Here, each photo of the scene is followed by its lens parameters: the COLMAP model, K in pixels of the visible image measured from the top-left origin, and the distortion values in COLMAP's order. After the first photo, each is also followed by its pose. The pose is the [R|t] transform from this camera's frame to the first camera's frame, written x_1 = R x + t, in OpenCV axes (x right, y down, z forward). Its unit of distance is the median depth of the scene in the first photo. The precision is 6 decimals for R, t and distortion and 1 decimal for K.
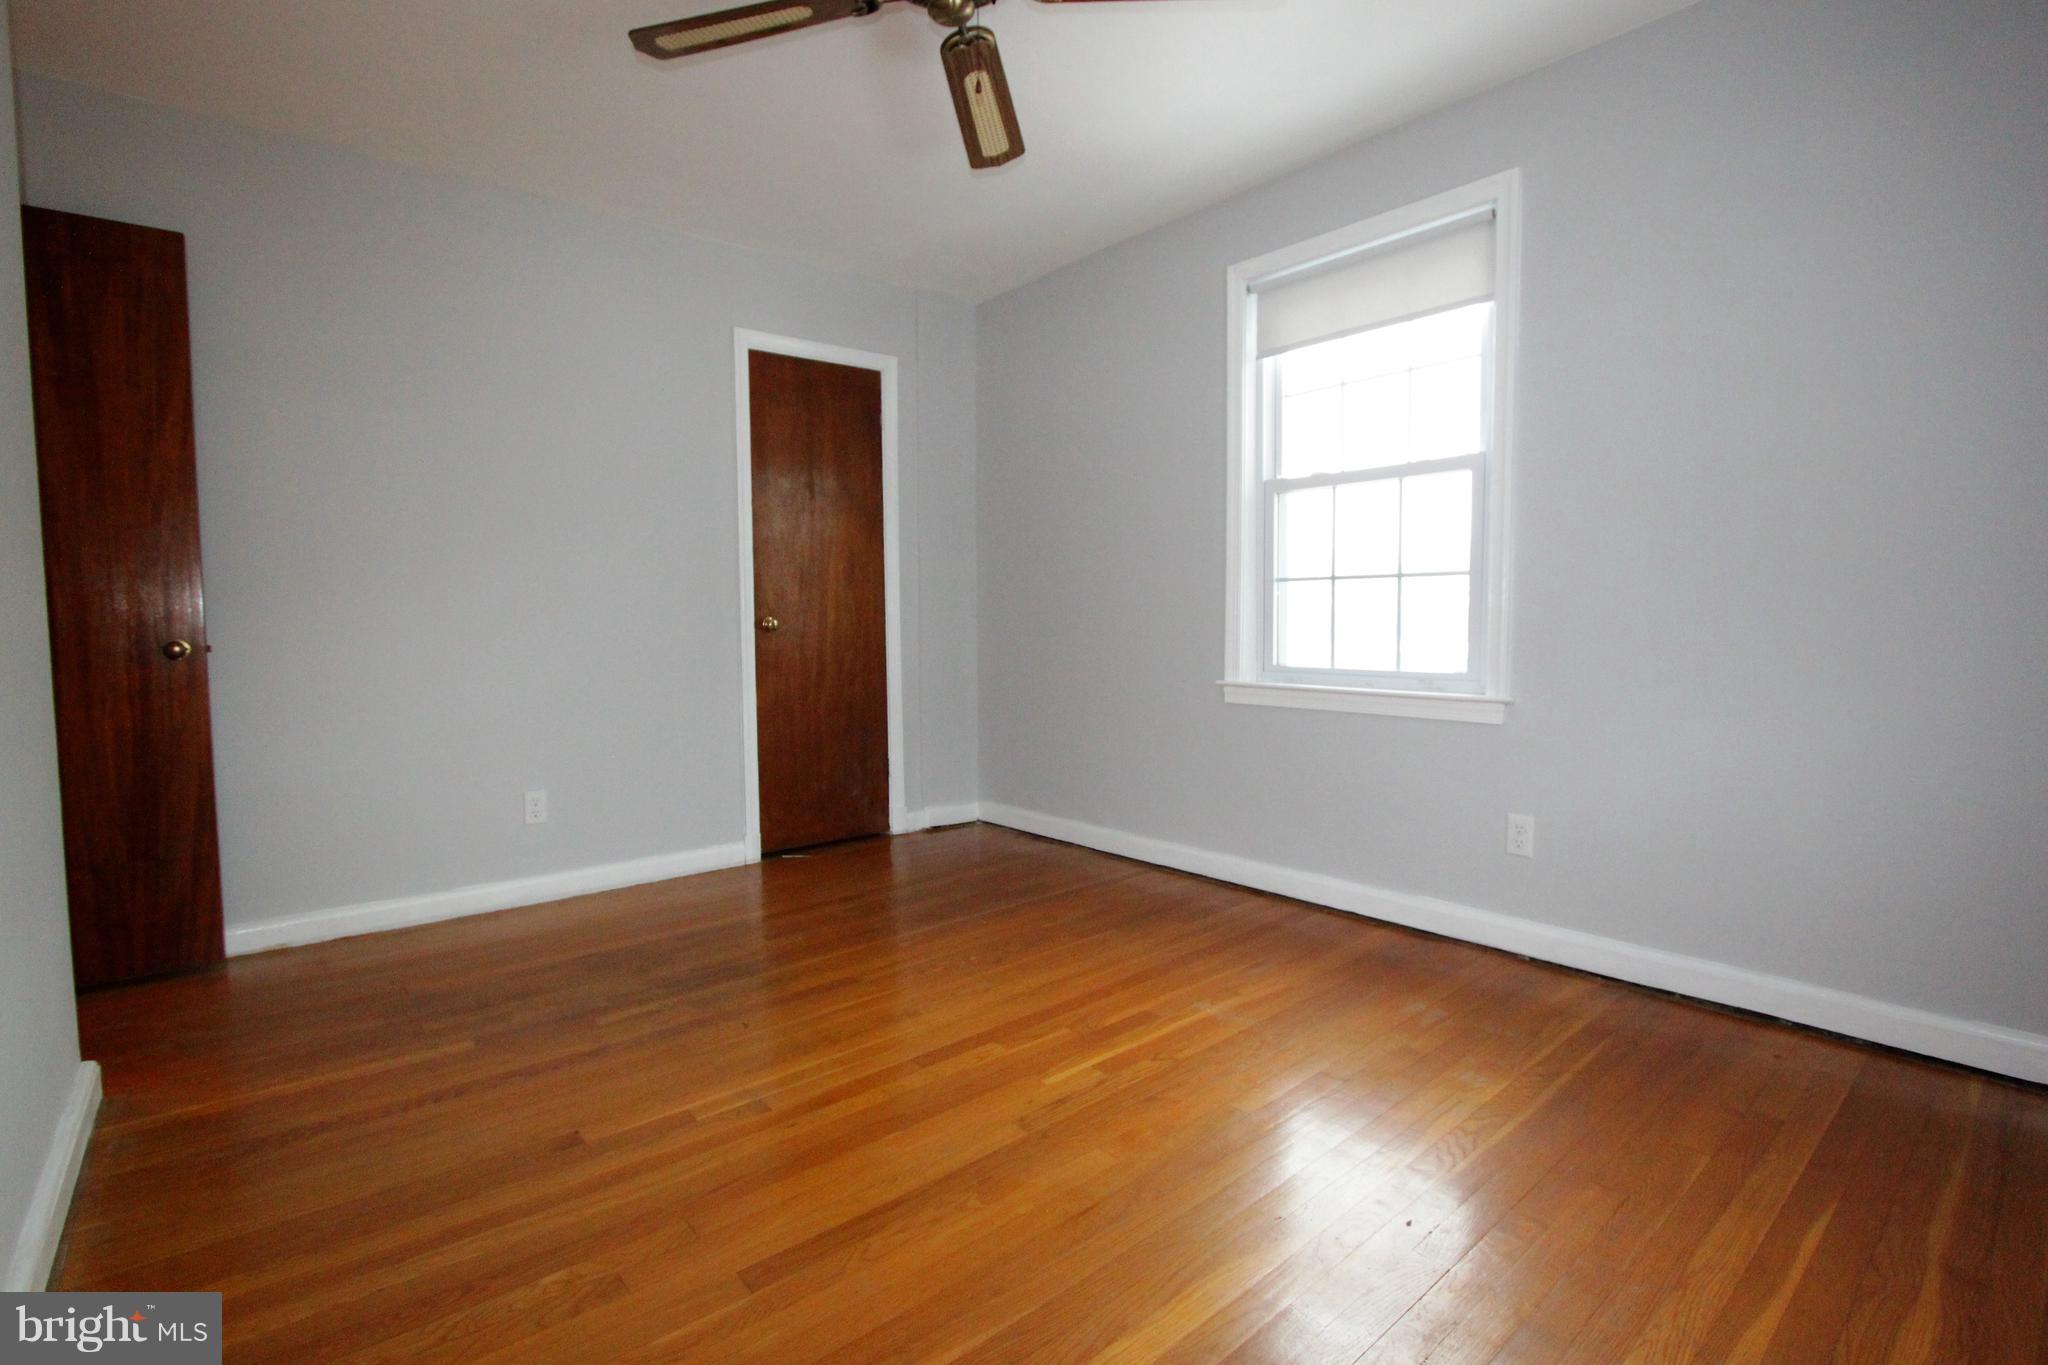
lens RADIAL K [[937.0, 0, 1016.7], [0, 937.0, 680.5], [0, 0, 1]] dist [-0.019317, 0.001174]
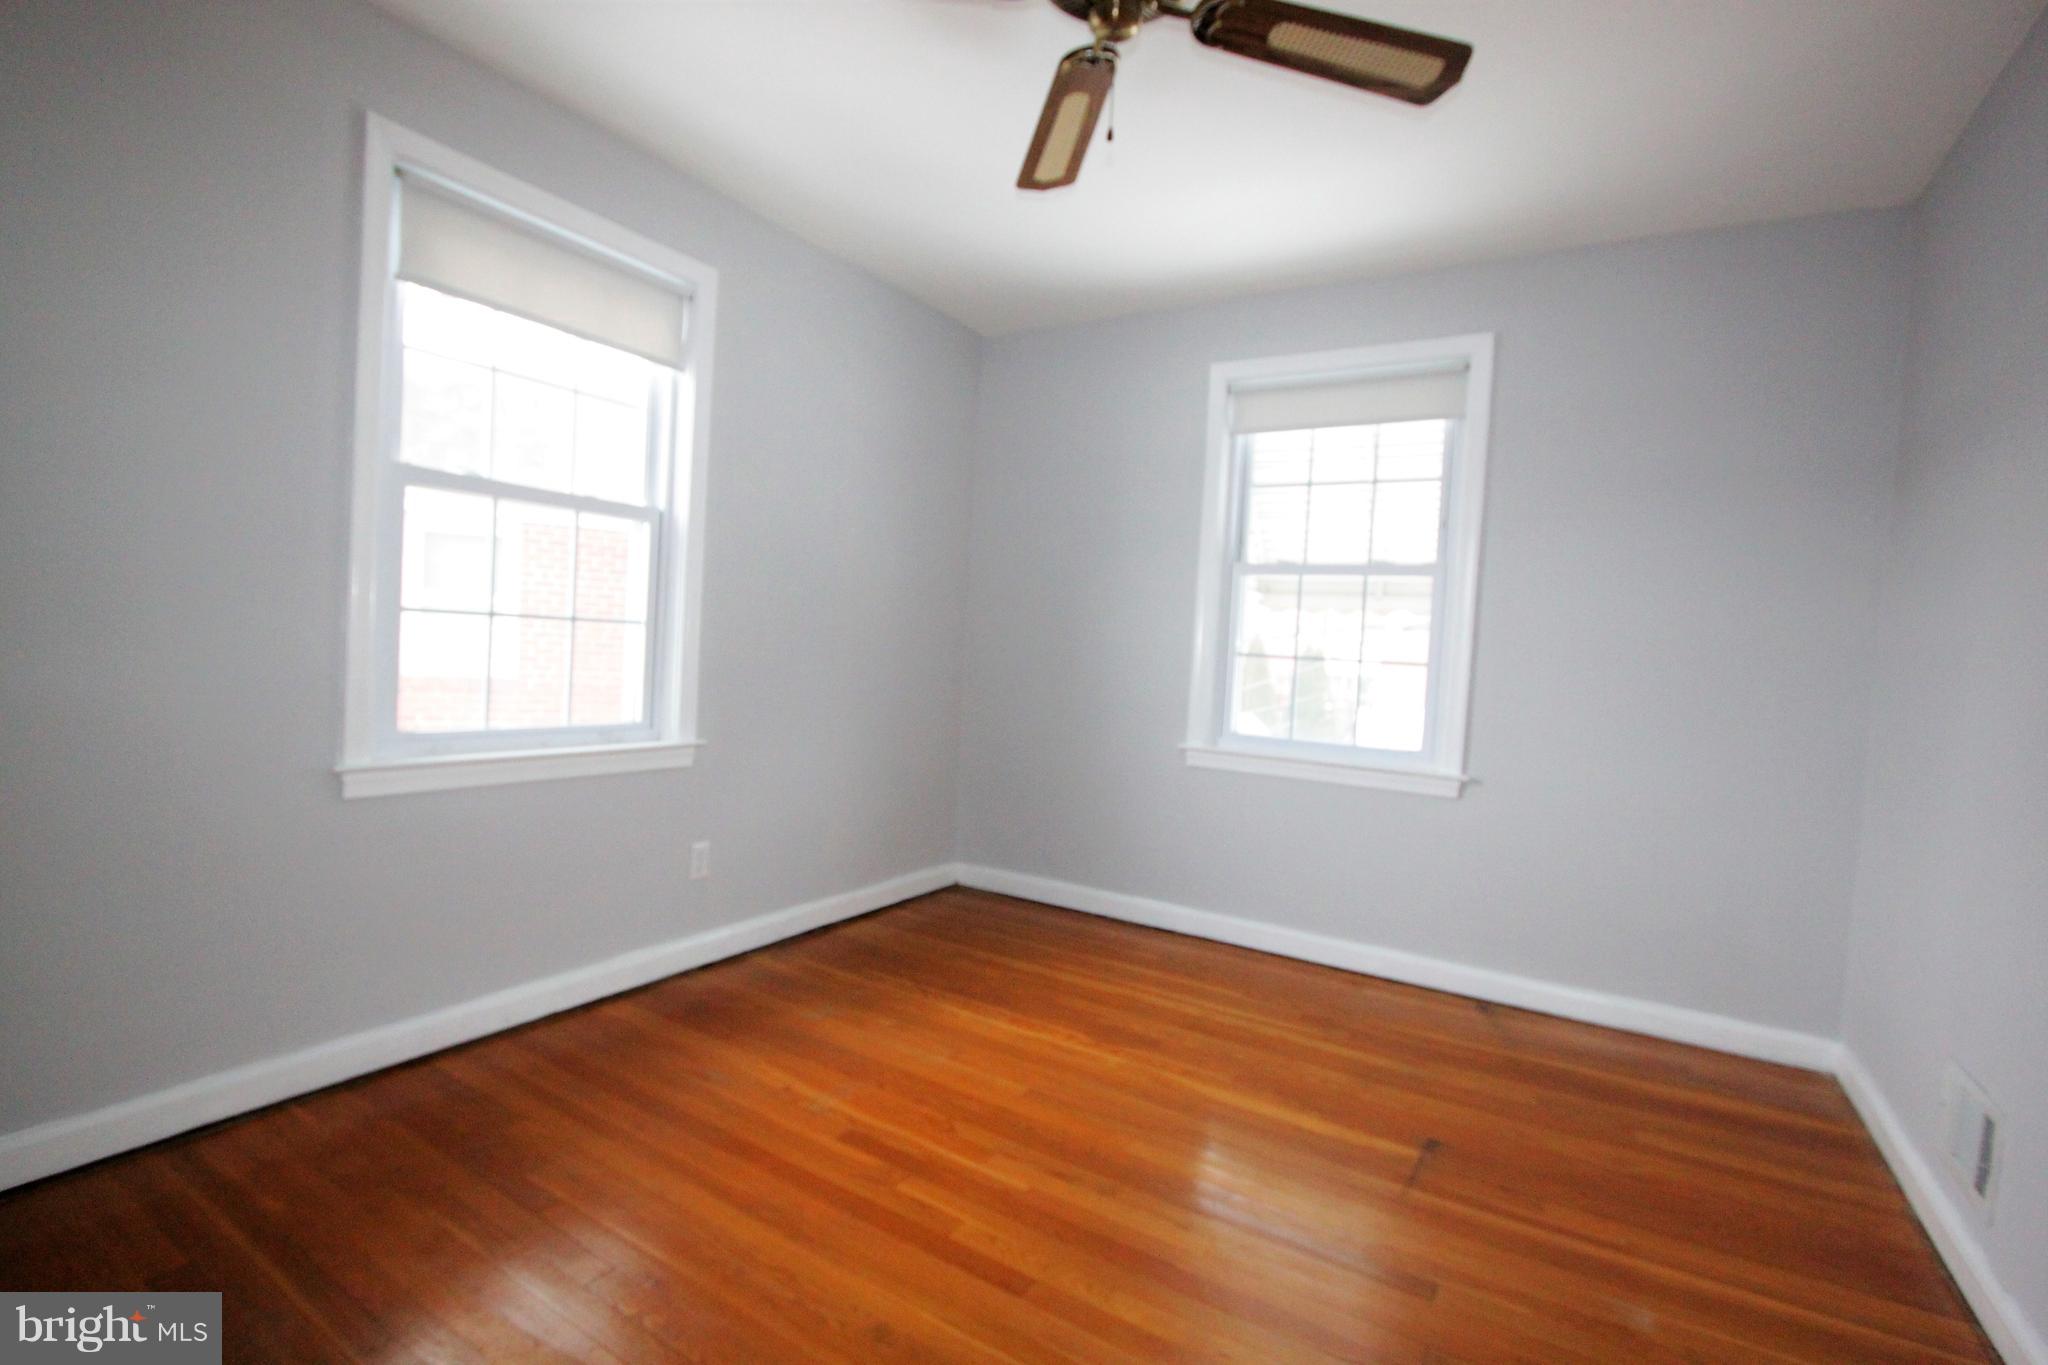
lens RADIAL K [[937.0, 0, 1016.7], [0, 937.0, 680.5], [0, 0, 1]] dist [-0.019317, 0.001174]
pose [[-0.307933, -0.048663, 0.950163, -0.588118], [0.008523, 0.998510, 0.053901, -0.100356], [-0.951370, 0.024696, -0.307060, 0.886777]]
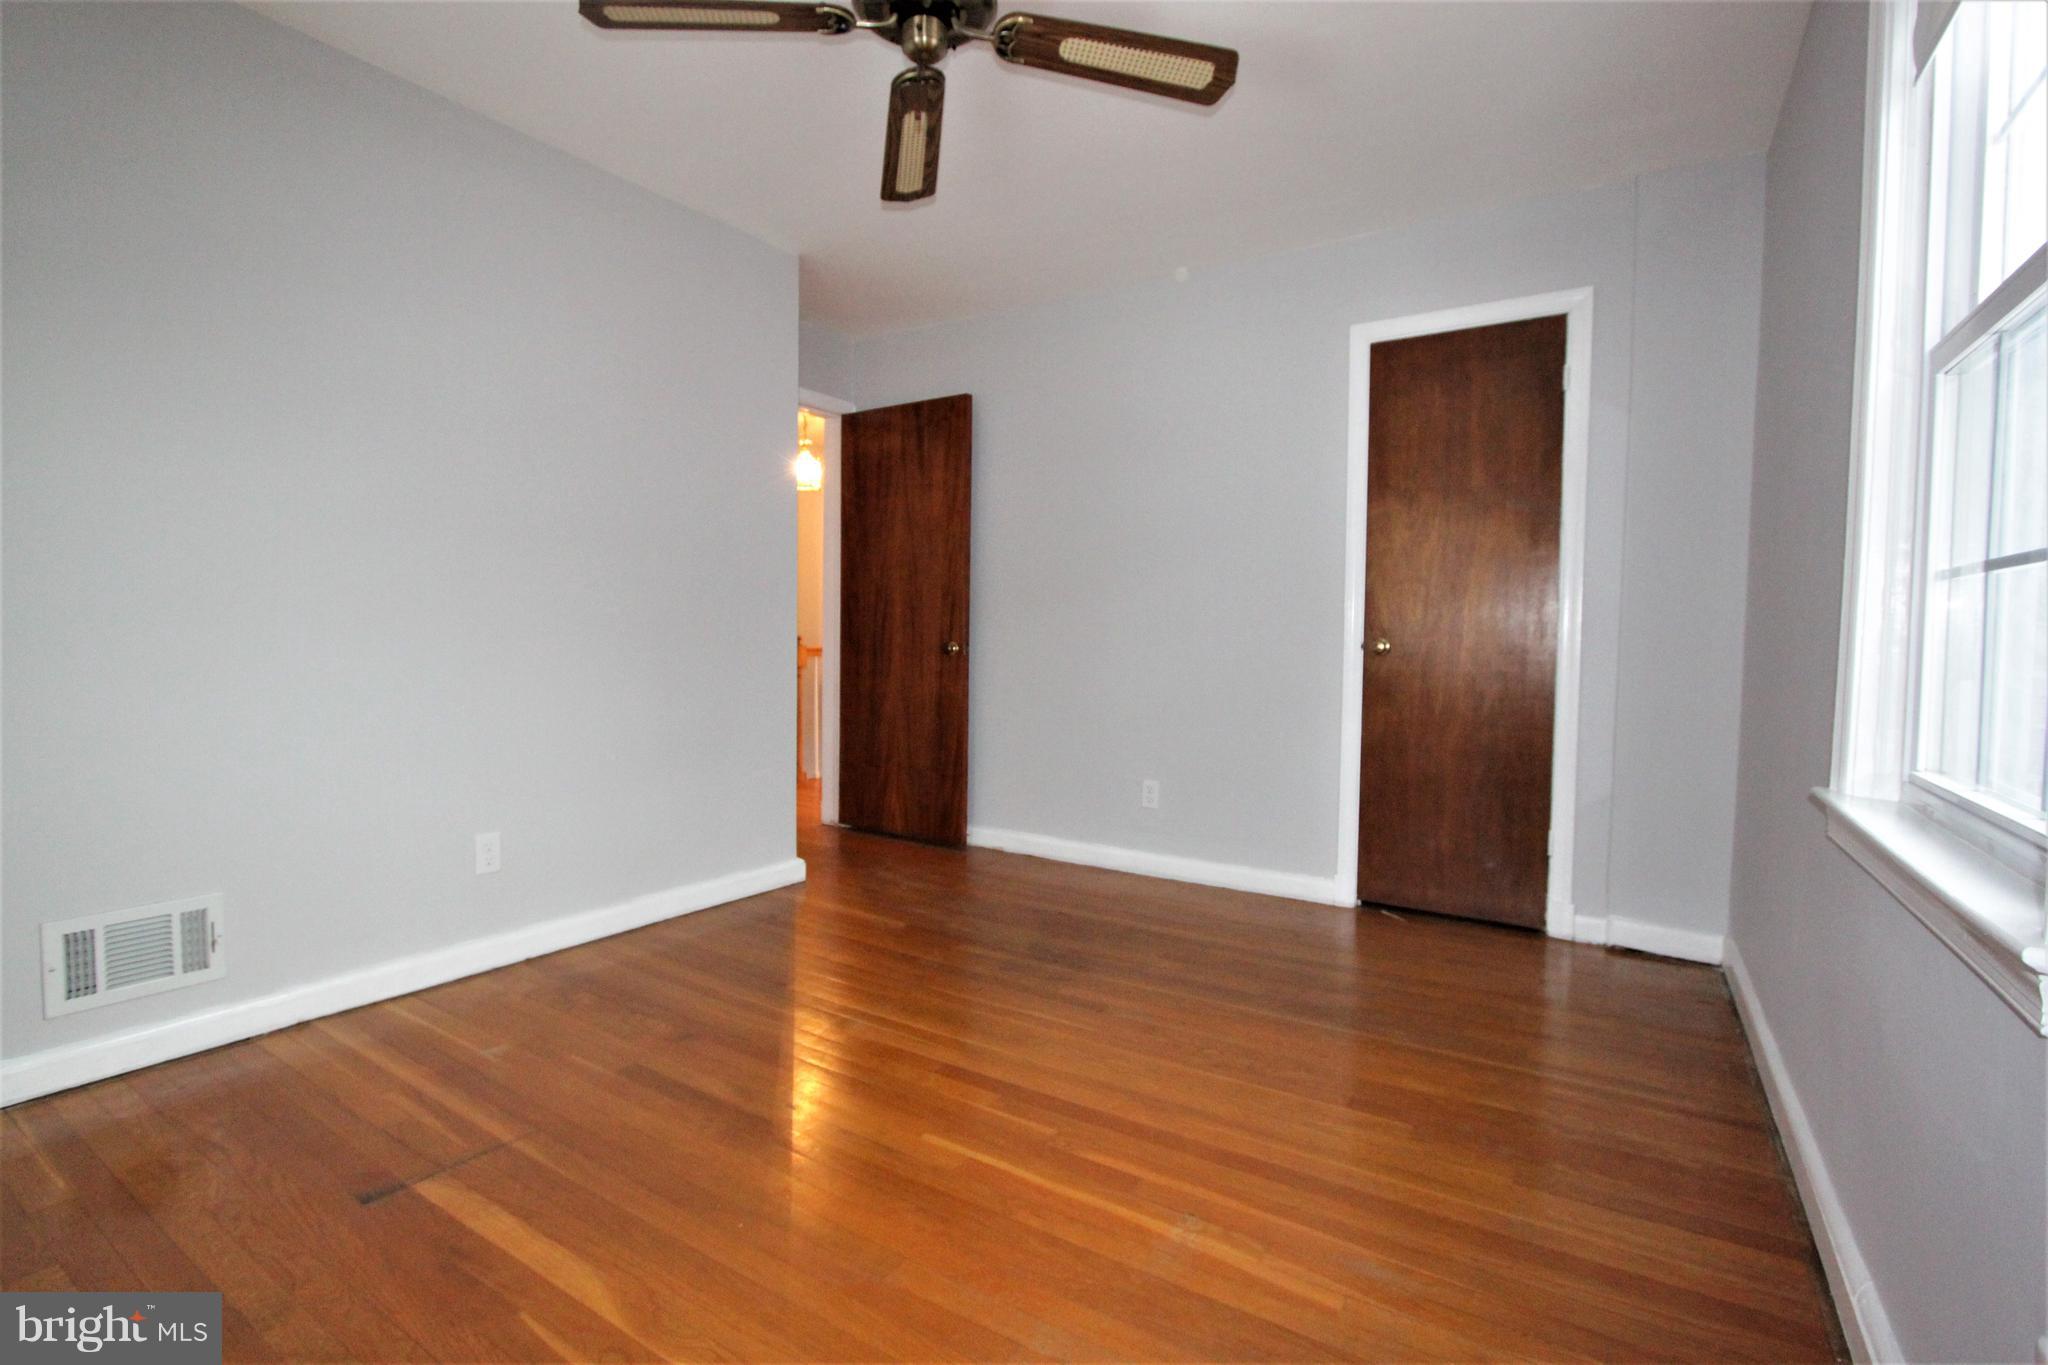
lens RADIAL K [[937.0, 0, 1016.7], [0, 937.0, 680.5], [0, 0, 1]] dist [-0.019317, 0.001174]
pose [[0.296166, 0.061358, -0.953164, 0.629613], [-0.081658, 0.995907, 0.038737, -0.044889], [0.951640, 0.066360, 0.299964, 0.534442]]
